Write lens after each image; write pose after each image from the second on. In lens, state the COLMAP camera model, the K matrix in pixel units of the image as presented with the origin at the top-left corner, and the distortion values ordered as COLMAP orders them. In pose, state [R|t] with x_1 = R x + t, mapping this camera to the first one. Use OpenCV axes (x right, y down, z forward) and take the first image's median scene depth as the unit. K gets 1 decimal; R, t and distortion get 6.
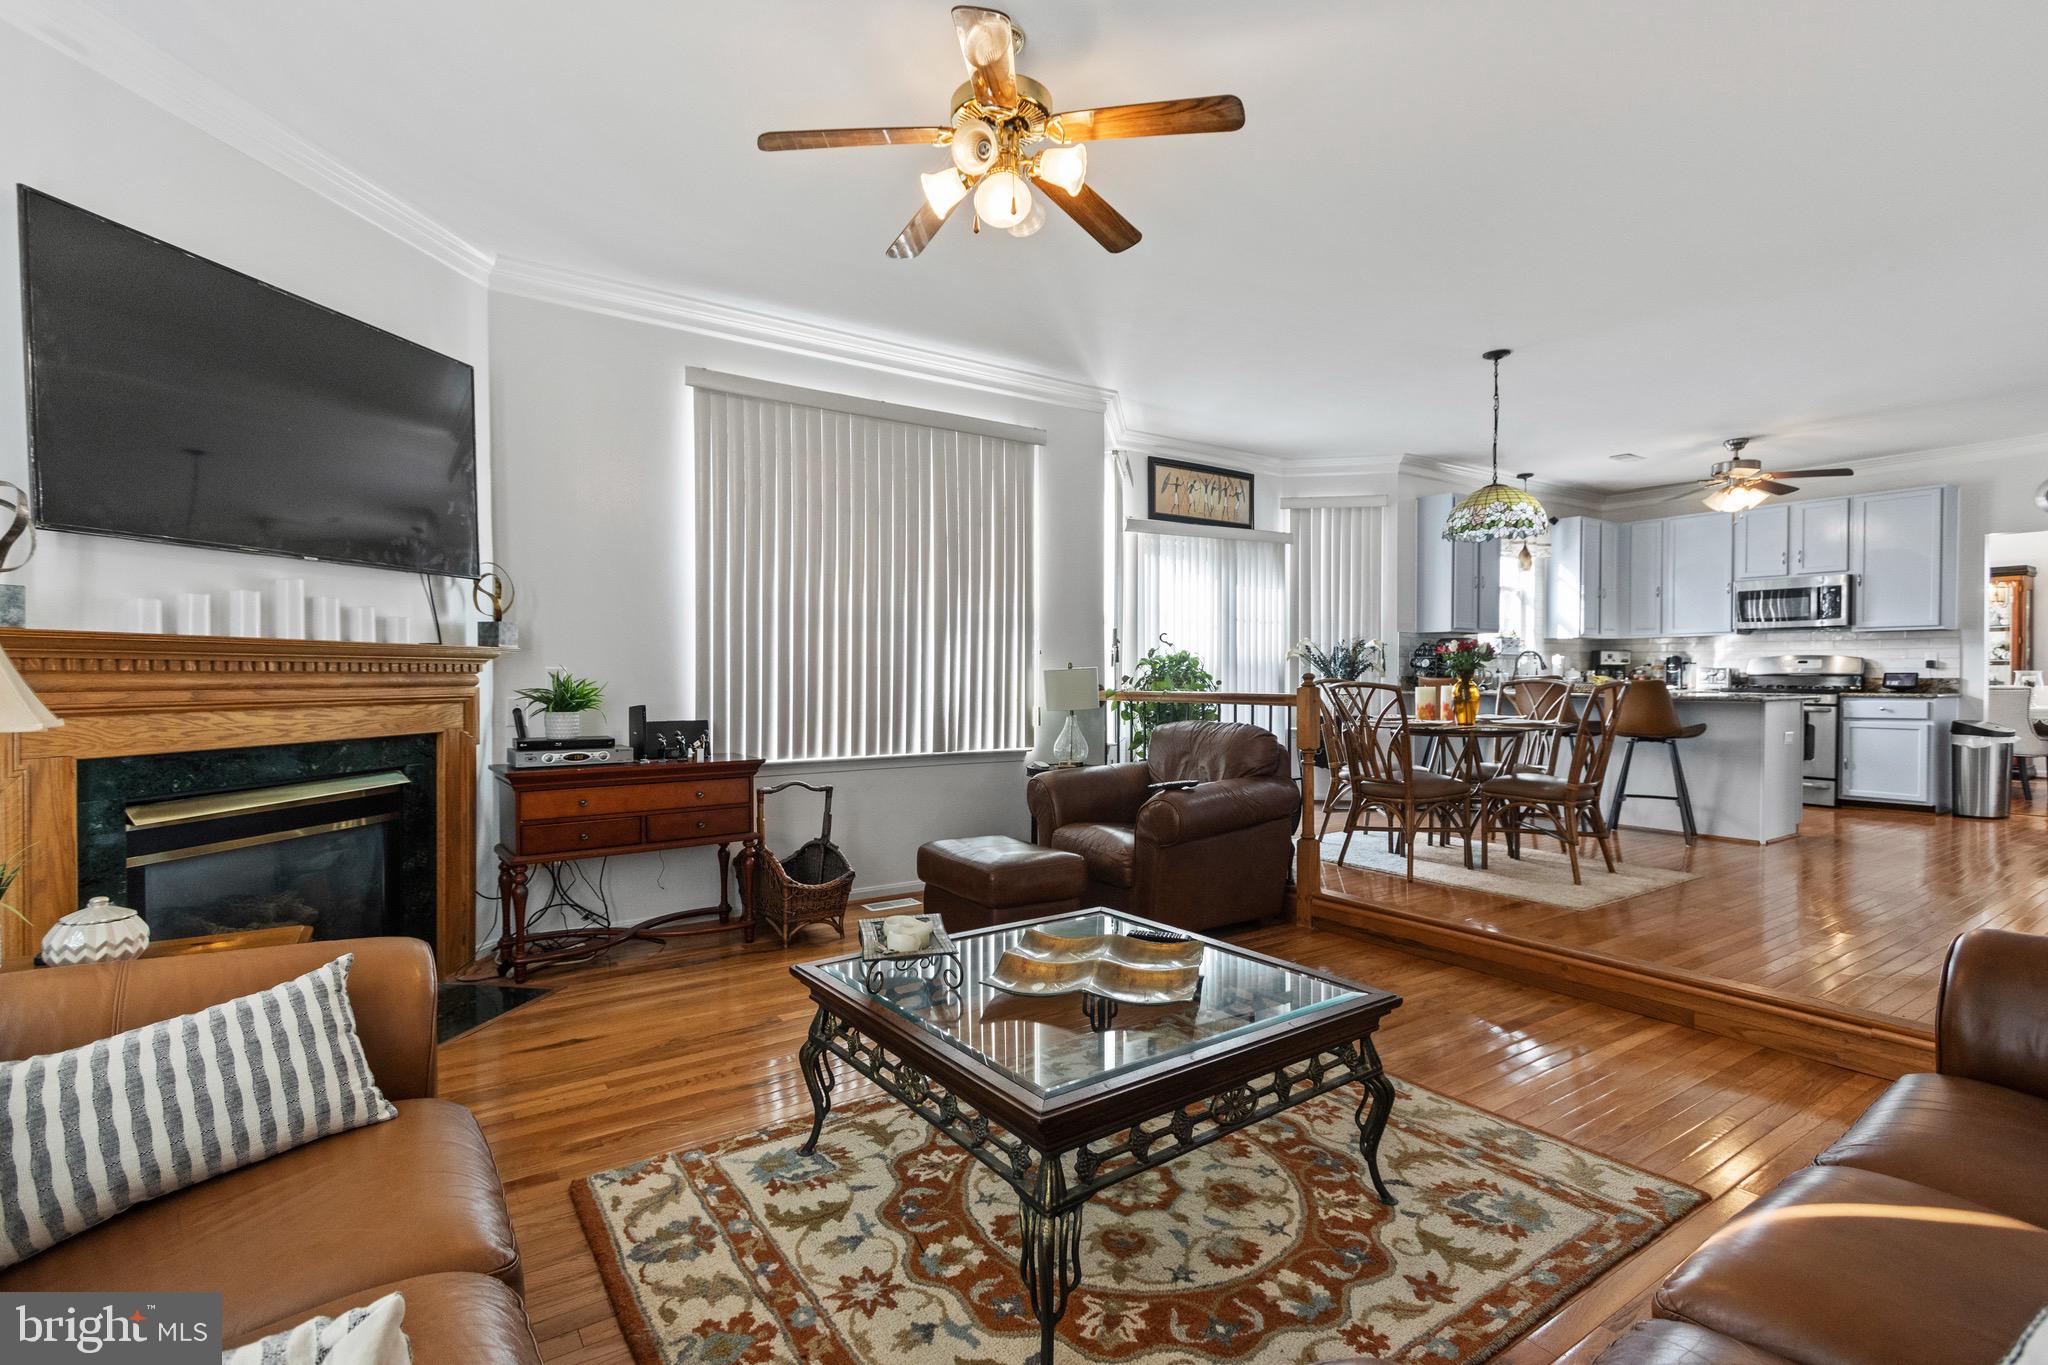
lens RADIAL K [[962.8, 0, 1014.6], [0, 962.8, 687.1], [0, 0, 1]] dist [0.009313, -0.004651]
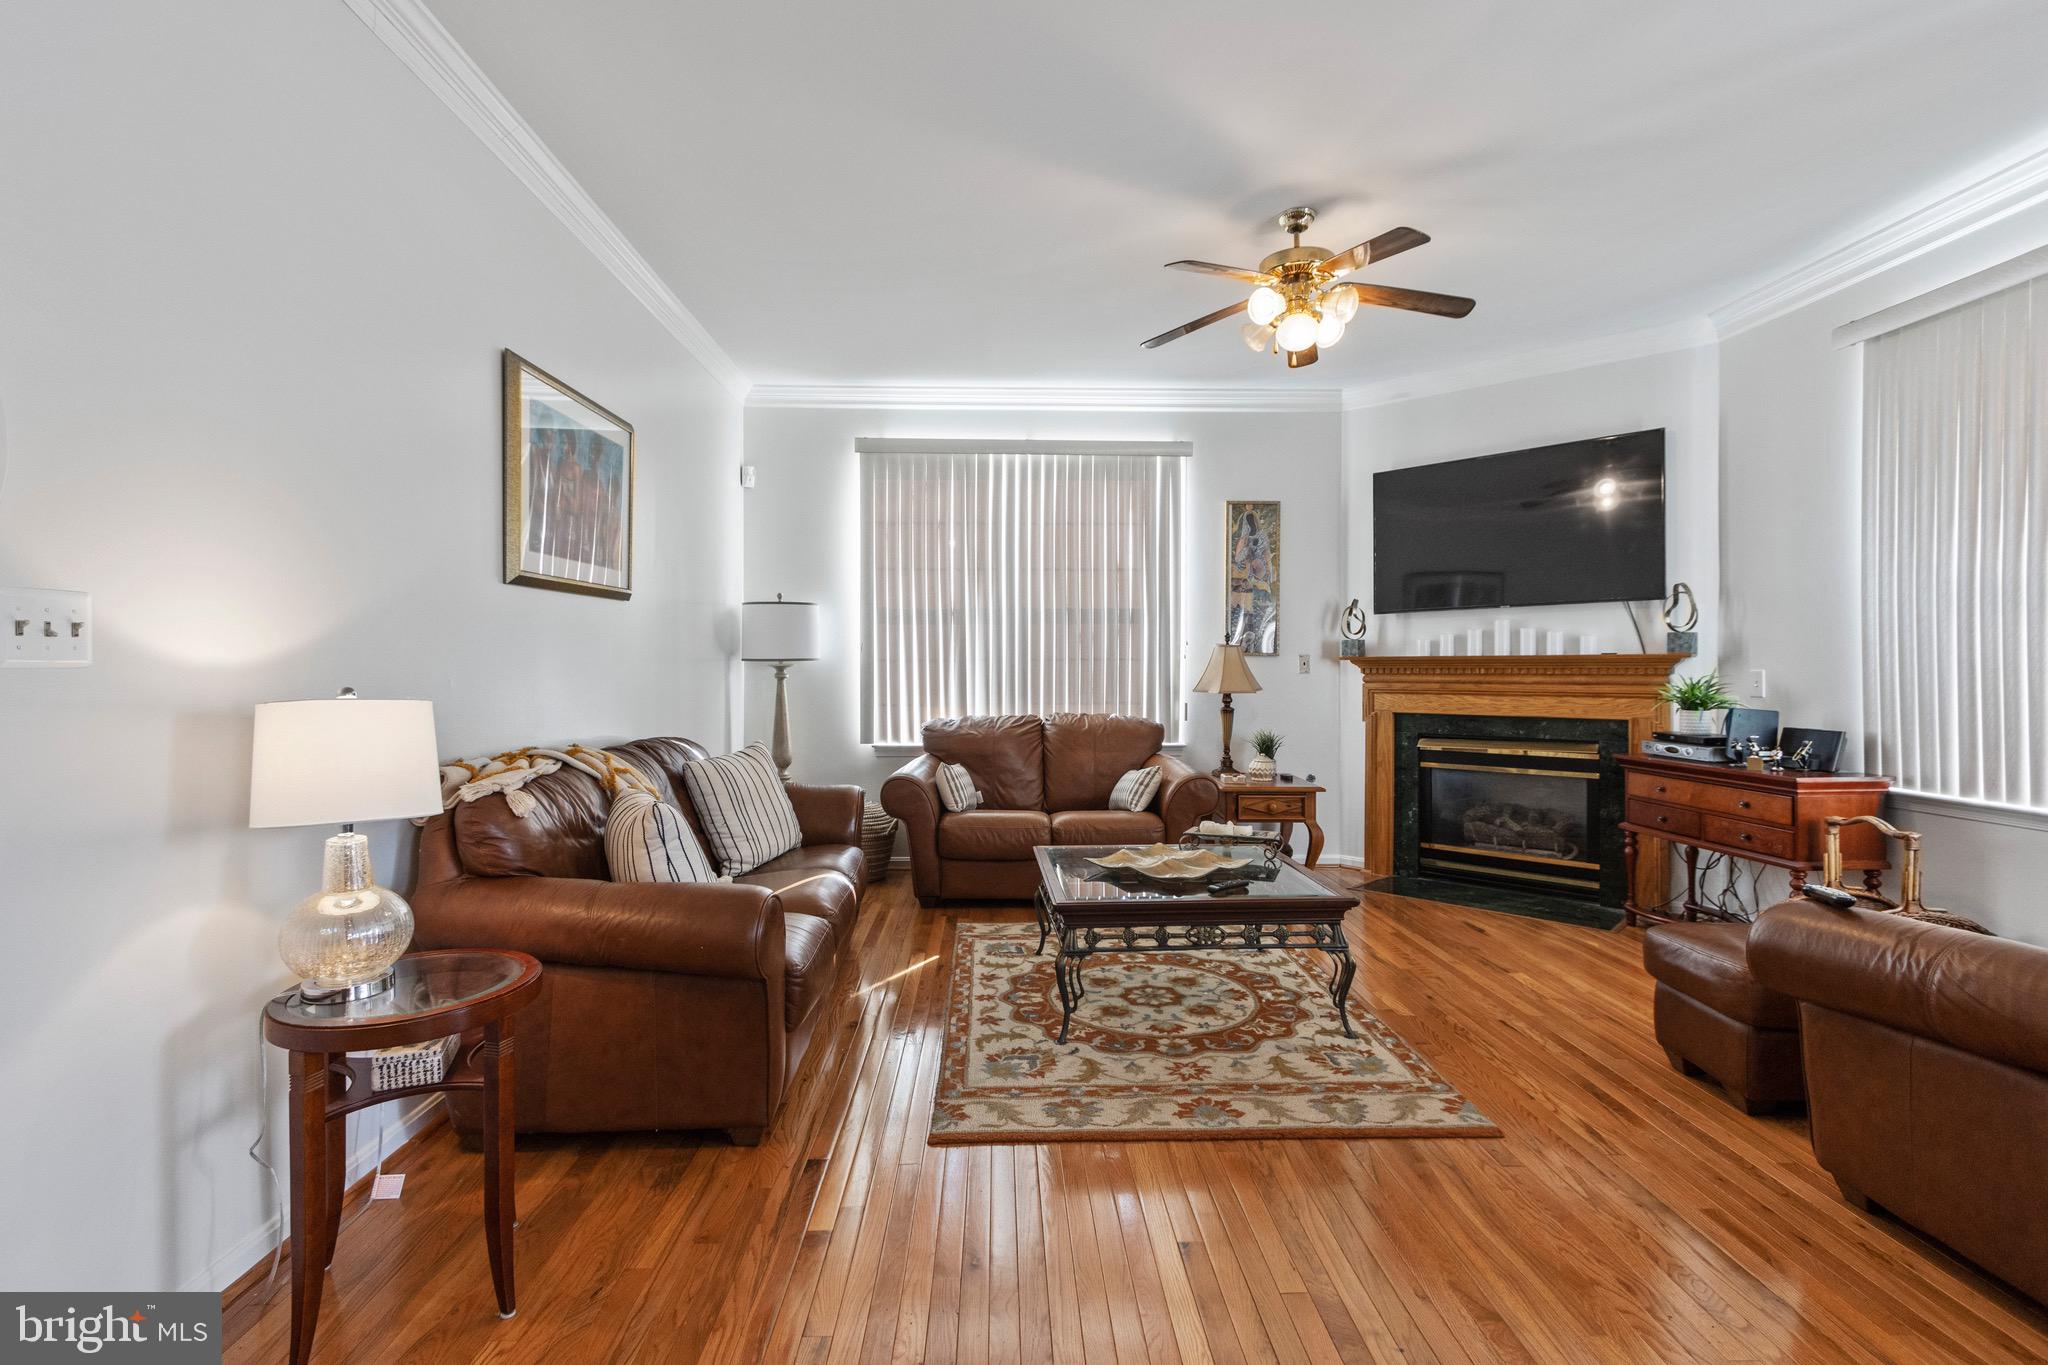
lens RADIAL K [[962.8, 0, 1024.5], [0, 962.8, 679.5], [0, 0, 1]] dist [0.009313, -0.004651]
pose [[-0.539027, 0.015330, -0.842149, 0.576987], [-0.004679, 0.999764, 0.021193, -0.019412], [0.842276, 0.015364, -0.538828, 0.608108]]
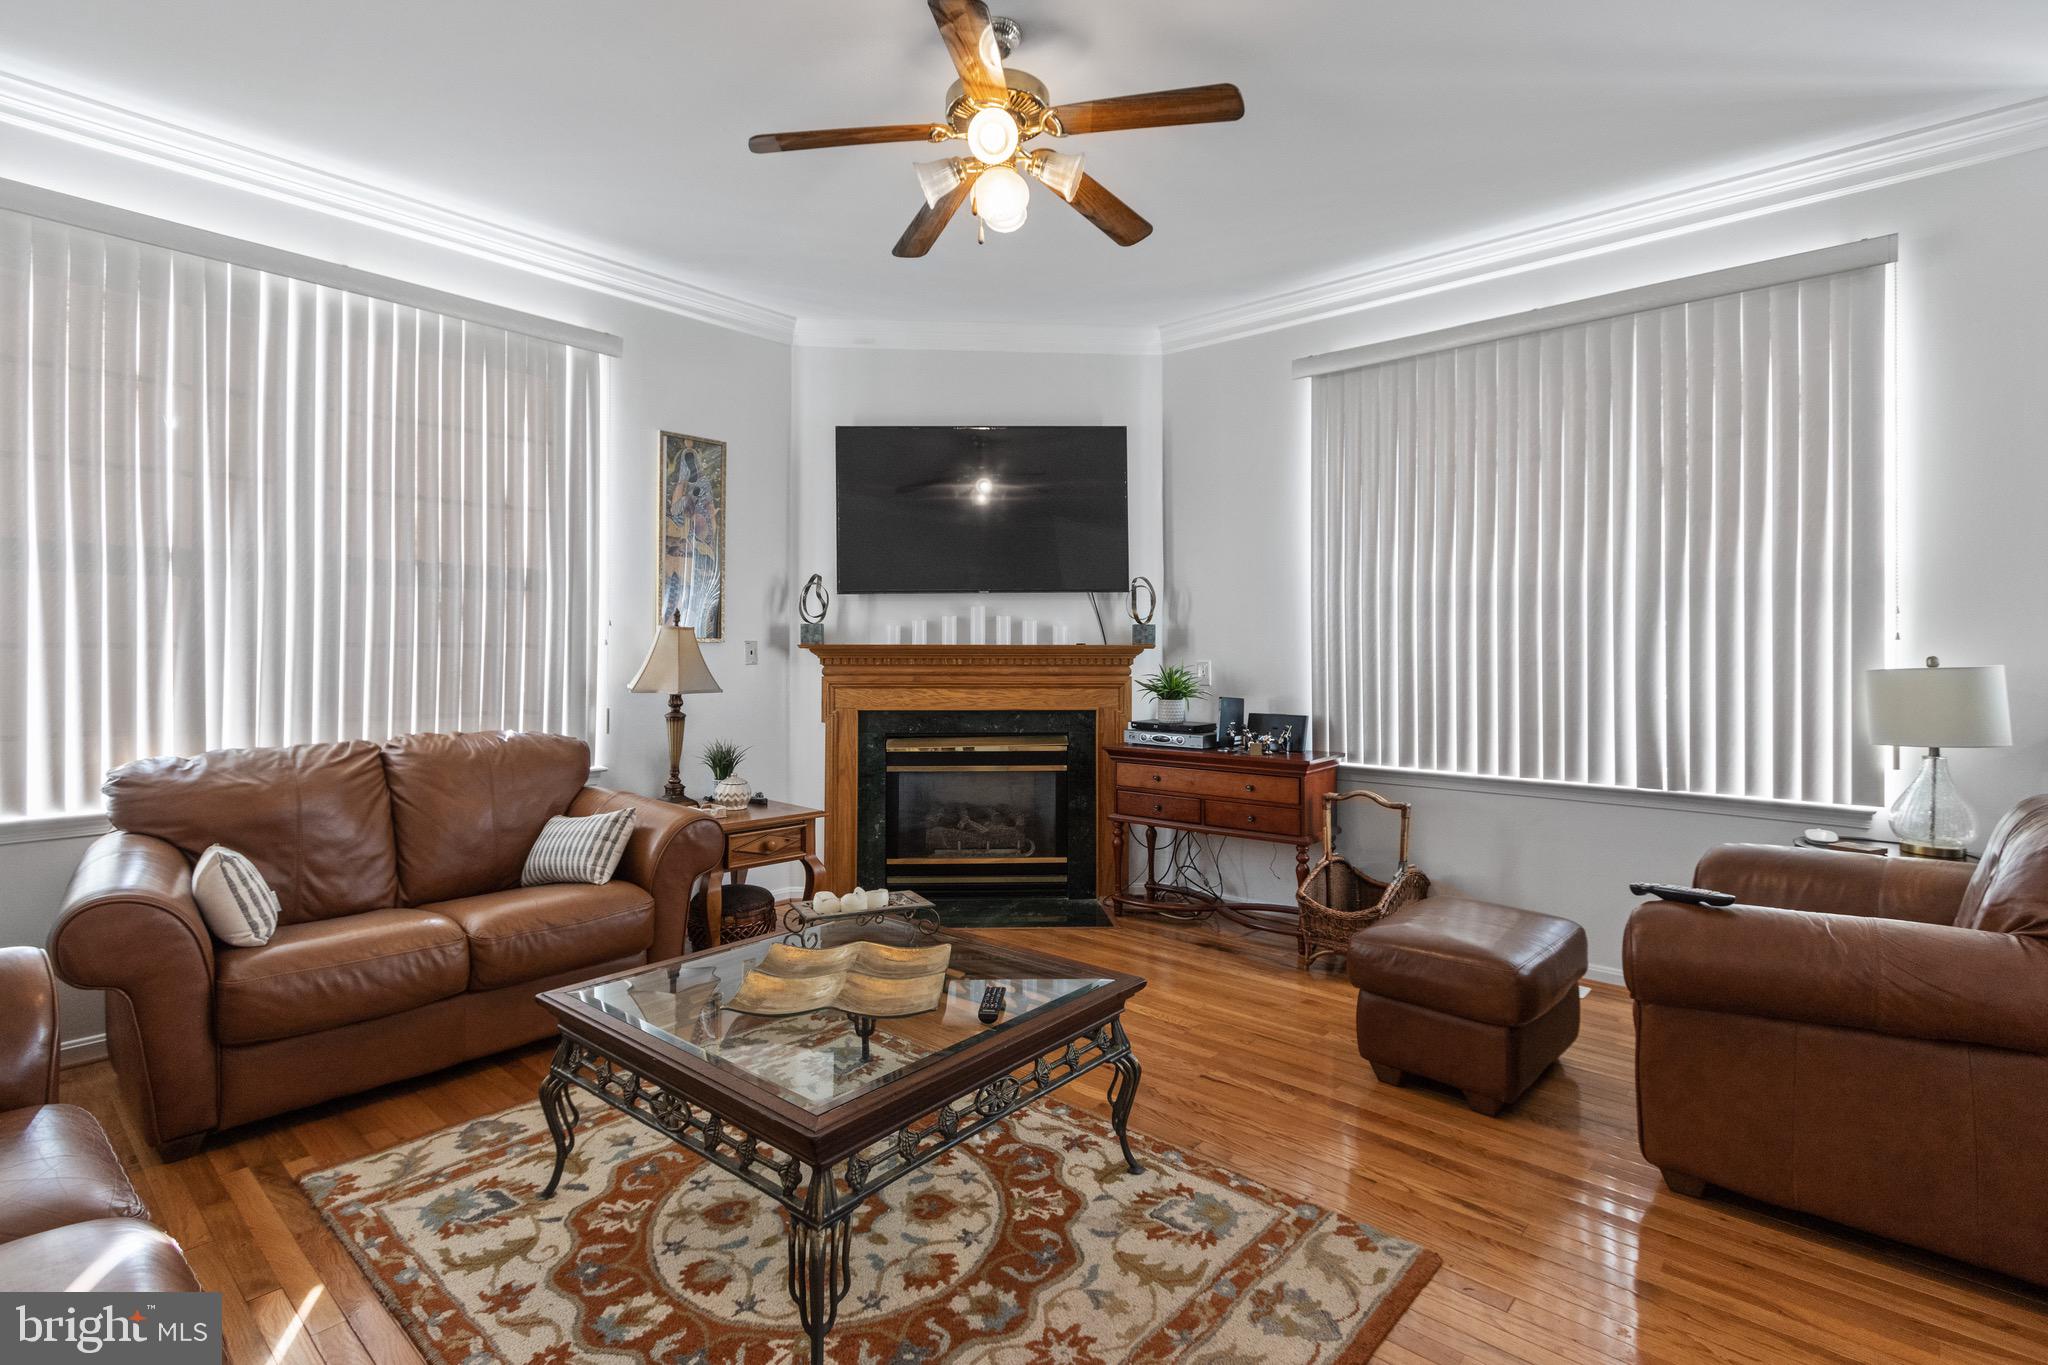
lens RADIAL K [[962.8, 0, 1002.9], [0, 962.8, 655.7], [0, 0, 1]] dist [0.009313, -0.004651]
pose [[0.237315, 0.008339, -0.971397, 0.400349], [-0.011989, 0.999912, 0.005654, -0.020379], [0.971359, 0.010304, 0.237394, 0.334429]]
